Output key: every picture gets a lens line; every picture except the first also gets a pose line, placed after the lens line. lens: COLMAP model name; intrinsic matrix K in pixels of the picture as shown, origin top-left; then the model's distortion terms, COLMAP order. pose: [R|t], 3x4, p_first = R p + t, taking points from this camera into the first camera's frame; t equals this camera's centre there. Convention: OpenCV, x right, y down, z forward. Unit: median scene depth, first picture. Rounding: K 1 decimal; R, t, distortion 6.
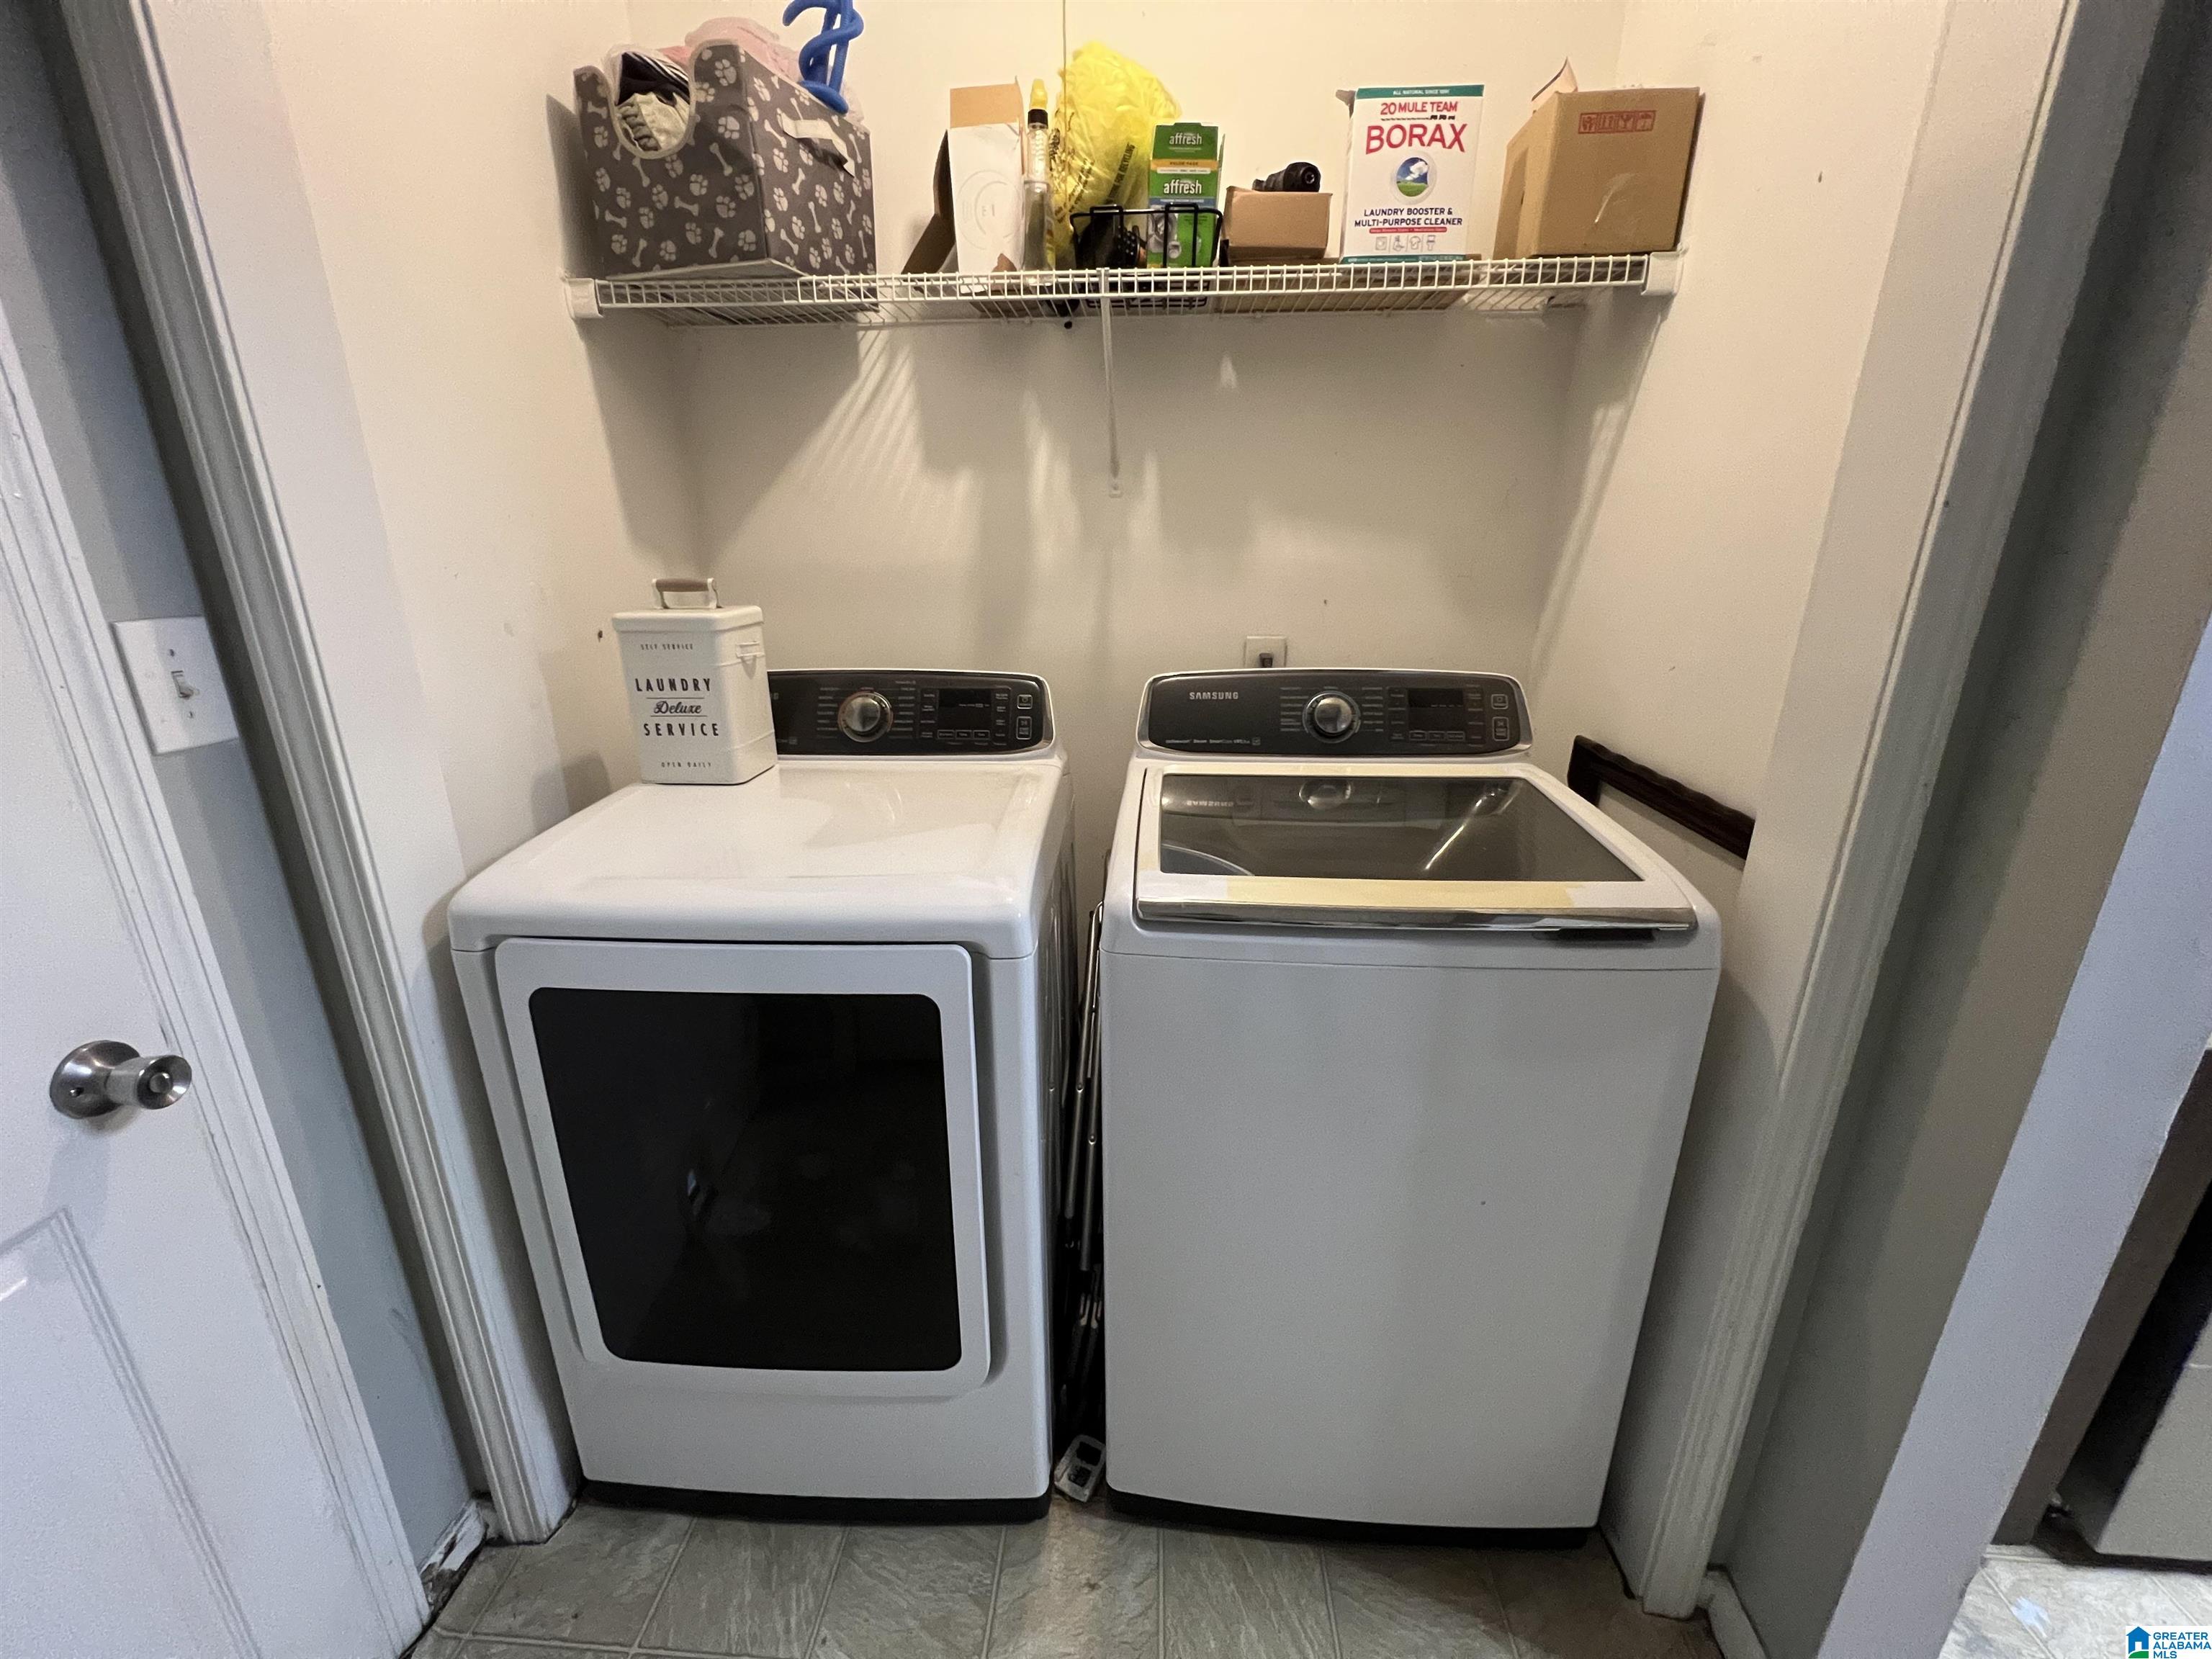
lens RADIAL K [[894.9, 0, 1101.9], [0, 894.9, 824.2], [0, 0, 1]] dist [0.000424, 0.001059]
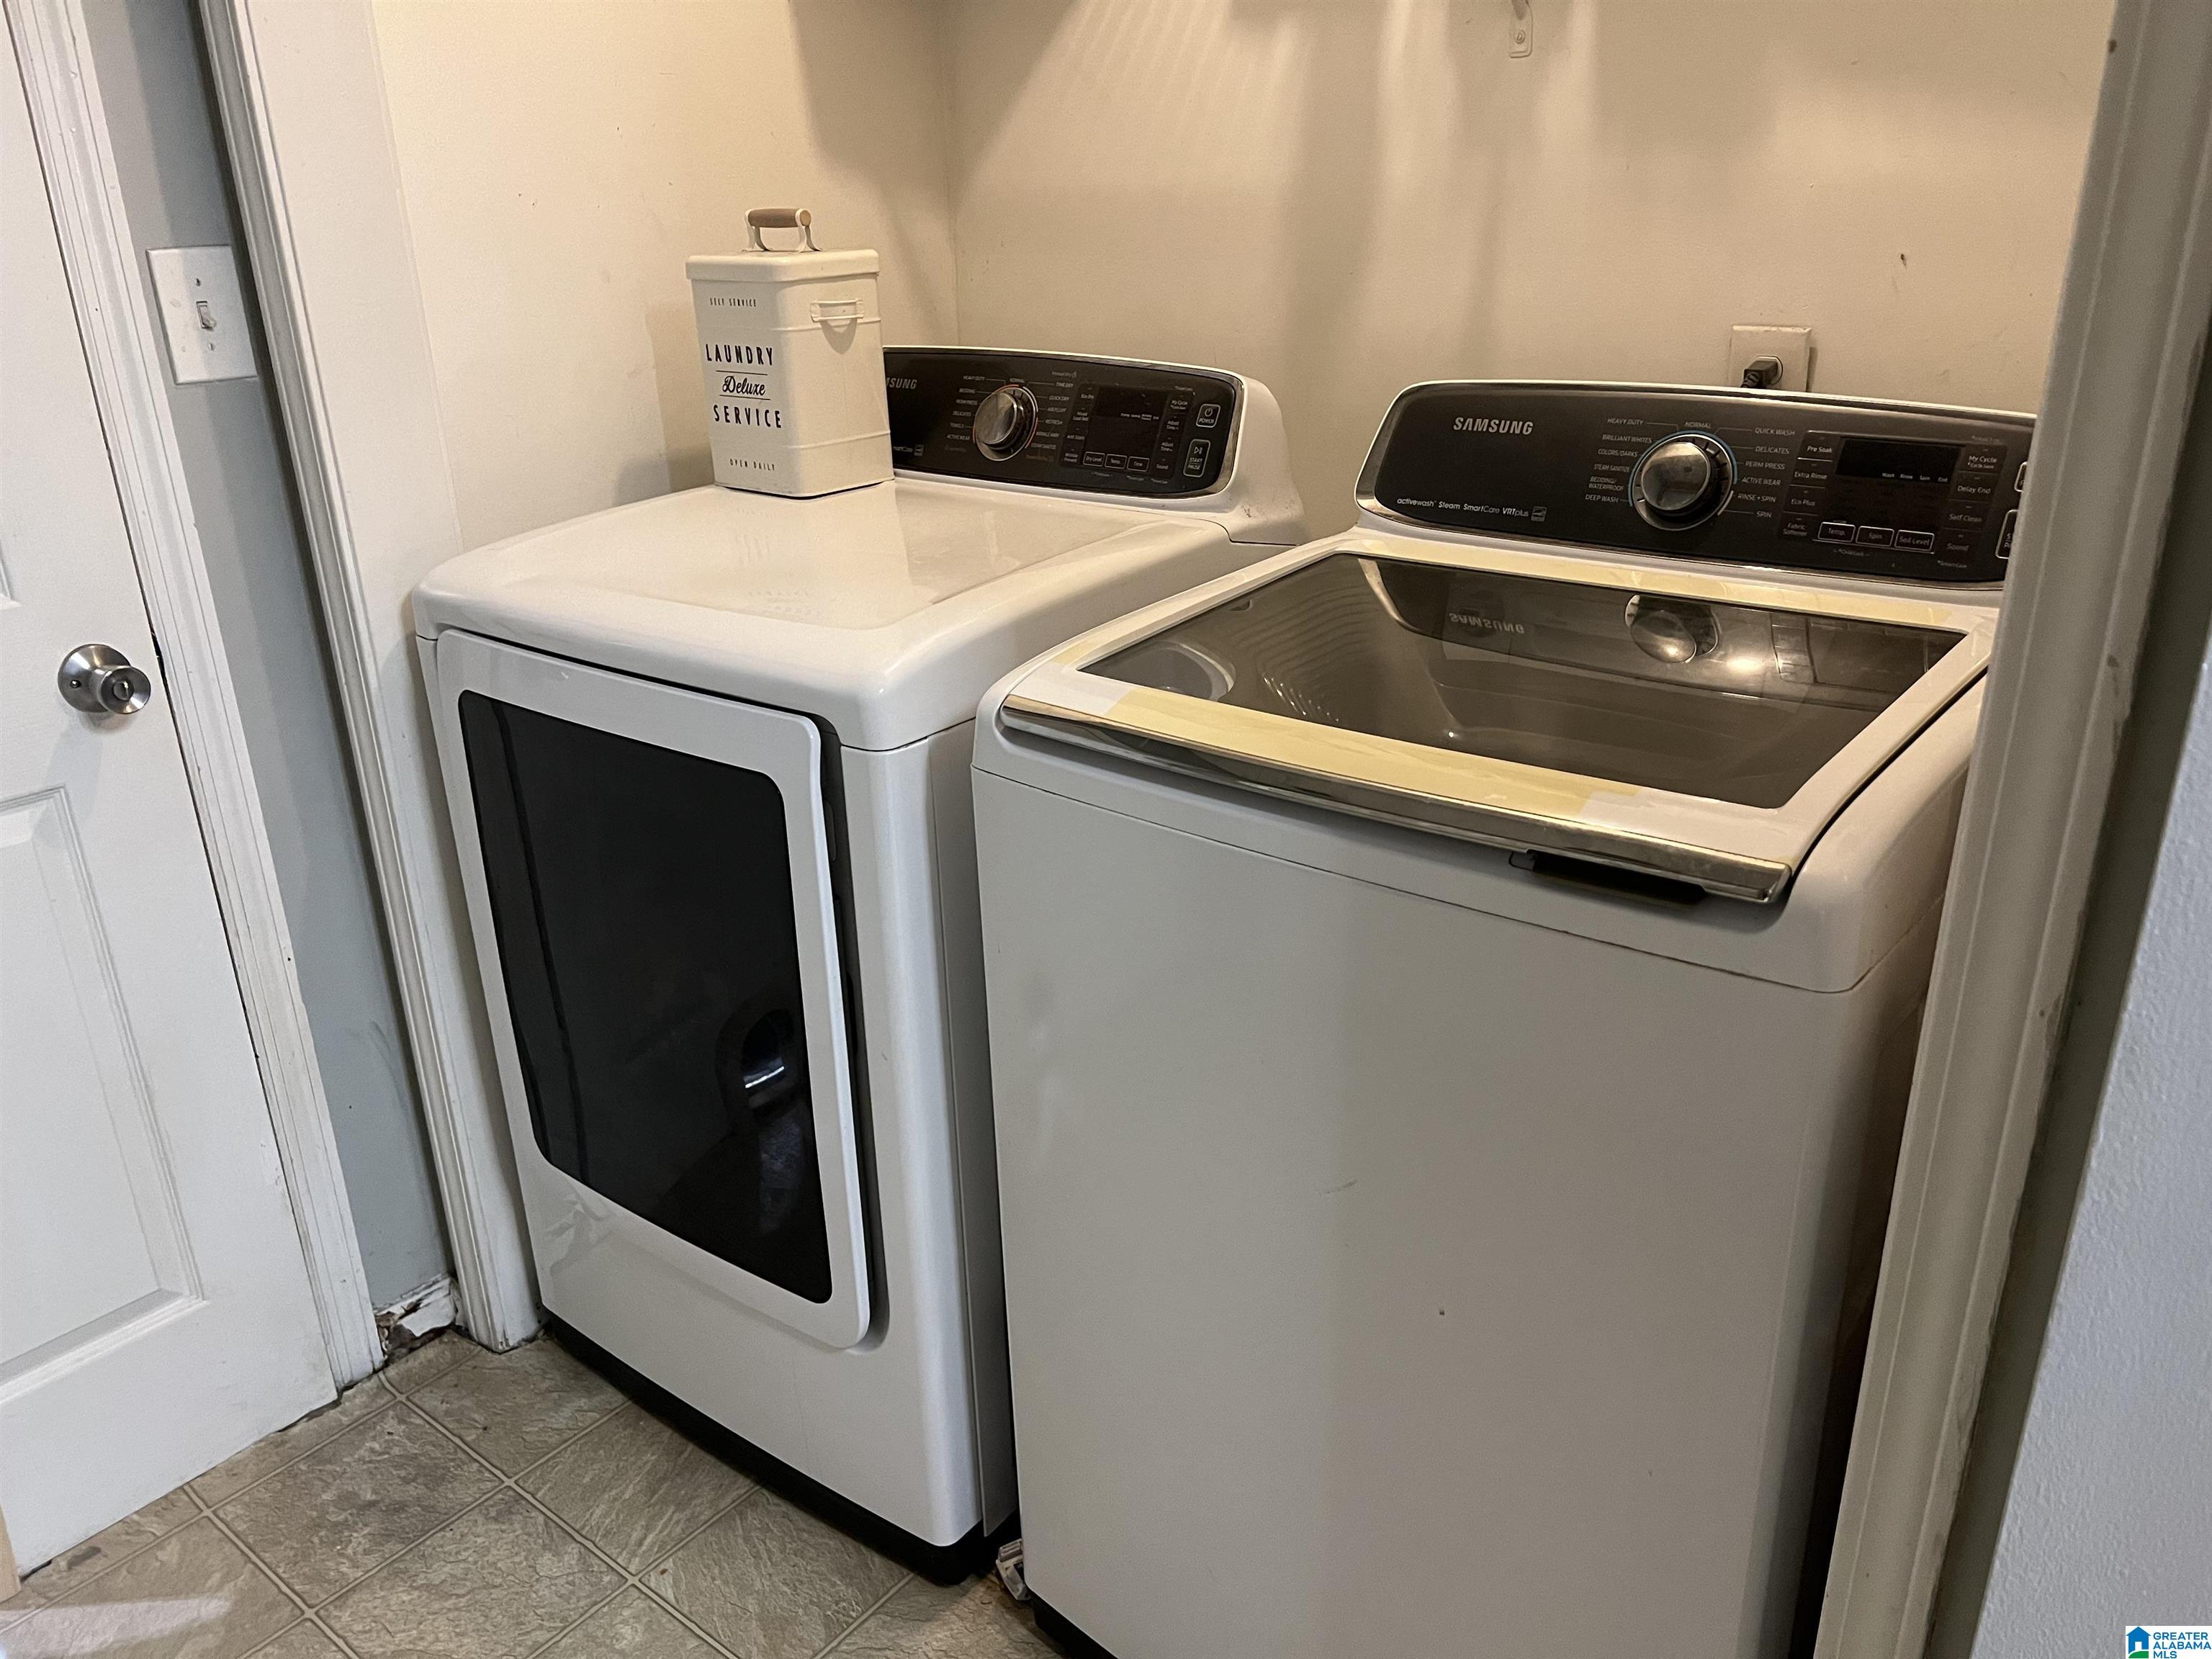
lens RADIAL K [[1690.0, 0, 1098.0], [0, 1690.0, 831.6], [0, 0, 1]] dist [0.031490, -0.025085]
pose [[0.817242, 0.200481, -0.540298, 0.625874], [-0.154149, 0.979424, 0.130259, 0.005229], [0.555295, -0.023167, 0.831330, -0.029586]]
